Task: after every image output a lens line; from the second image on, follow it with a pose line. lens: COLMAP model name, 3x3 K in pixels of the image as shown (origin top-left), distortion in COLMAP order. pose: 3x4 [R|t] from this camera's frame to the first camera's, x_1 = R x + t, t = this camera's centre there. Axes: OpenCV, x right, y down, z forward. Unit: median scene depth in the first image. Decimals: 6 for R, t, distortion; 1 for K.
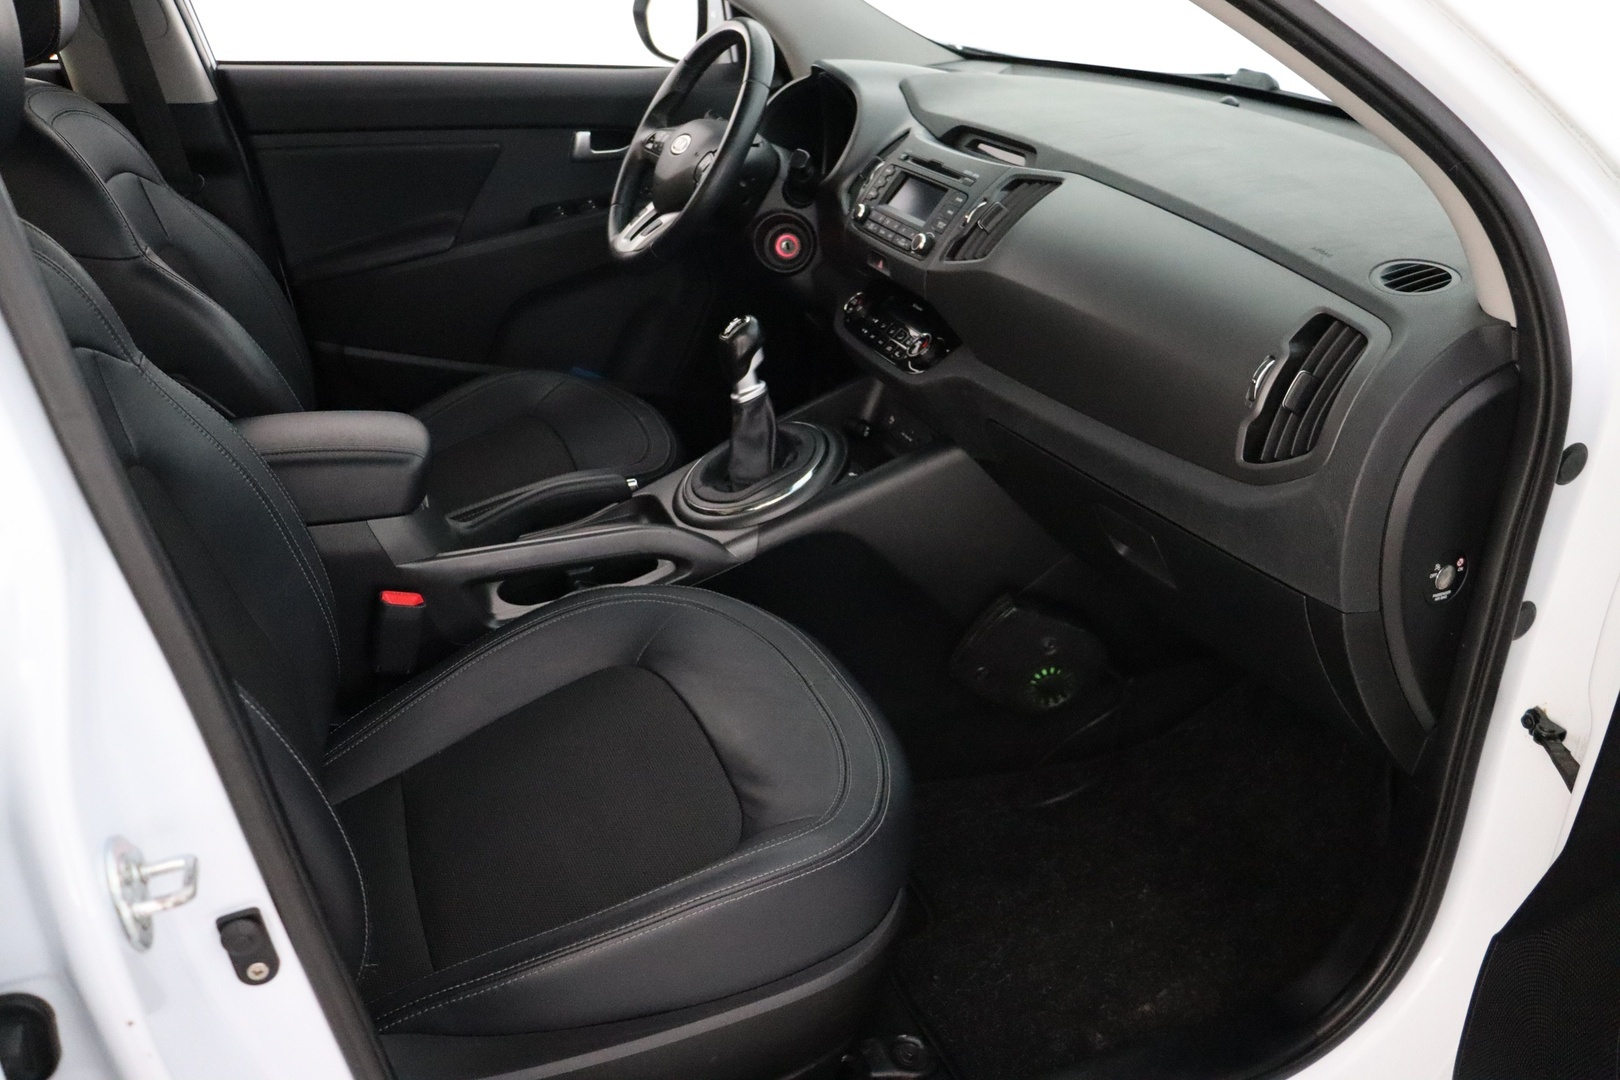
lens RADIAL K [[1379.6, 0, 810.5], [0, 1379.6, 506.2], [0, 0, 1]] dist [-0.166247, 0.203447]
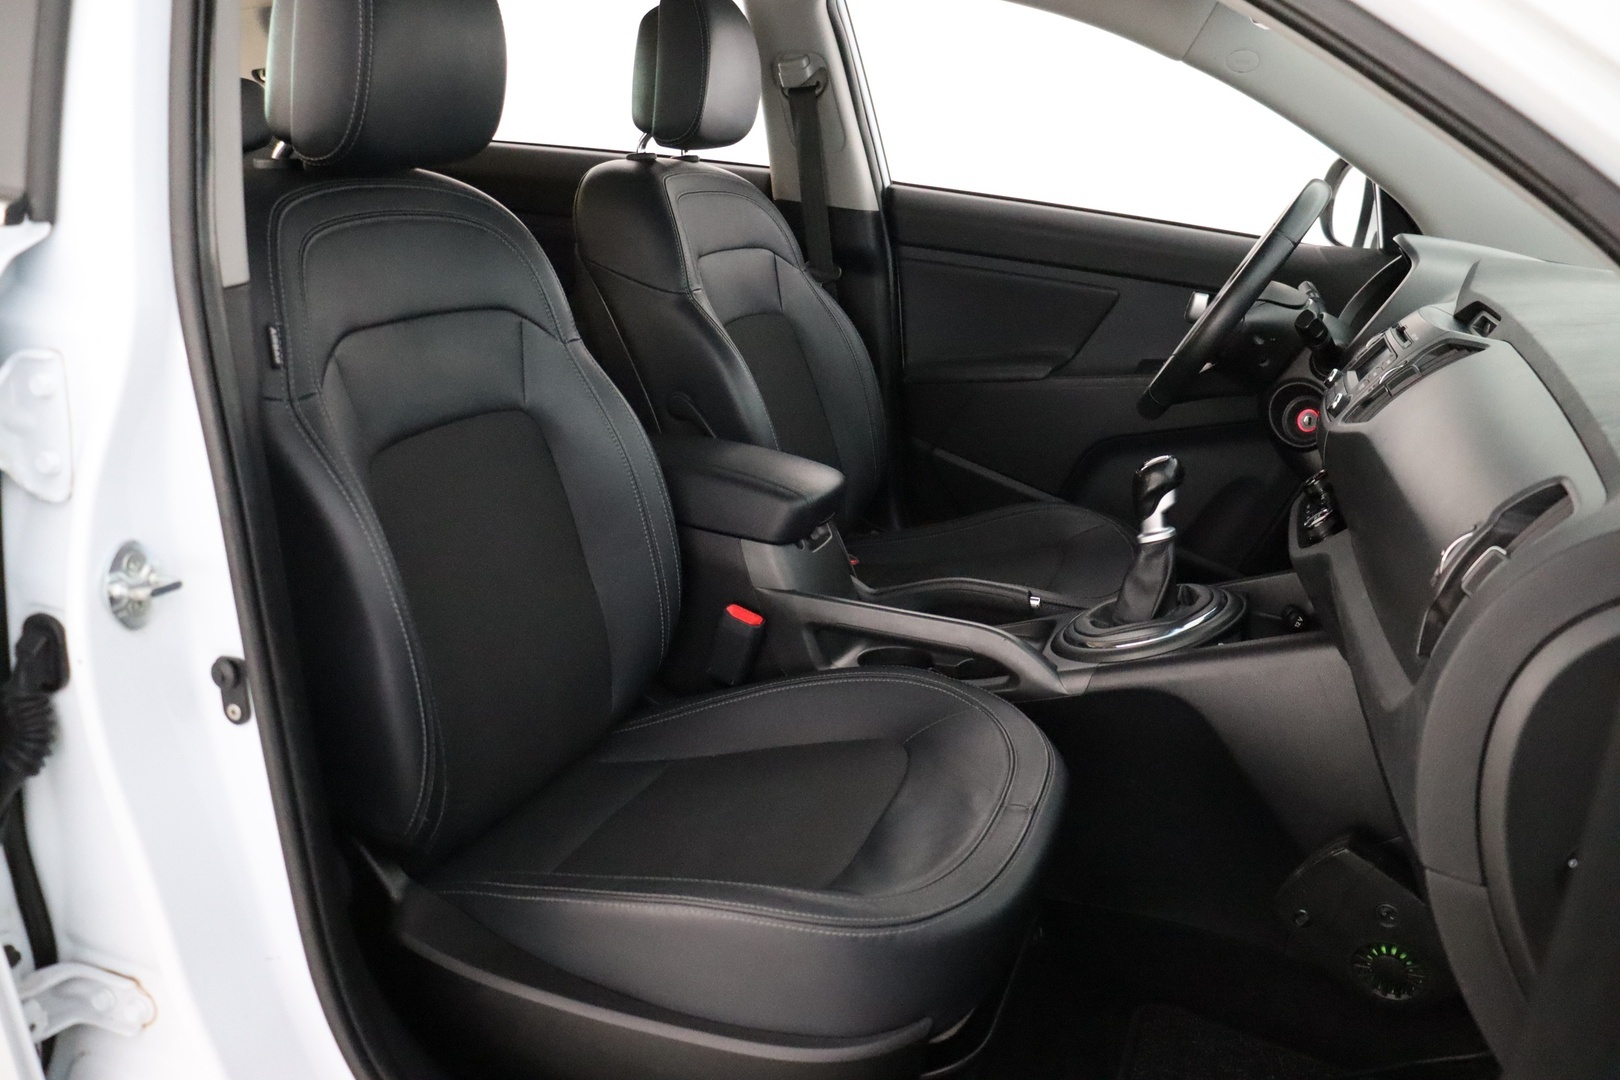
lens RADIAL K [[1379.6, 0, 810.5], [0, 1379.6, 506.2], [0, 0, 1]] dist [-0.166247, 0.203447]
pose [[0.751715, 0.214838, -0.623513, 0.356559], [-0.319347, 0.945792, -0.059127, 0.029319], [0.577011, 0.243563, 0.779574, 0.129000]]
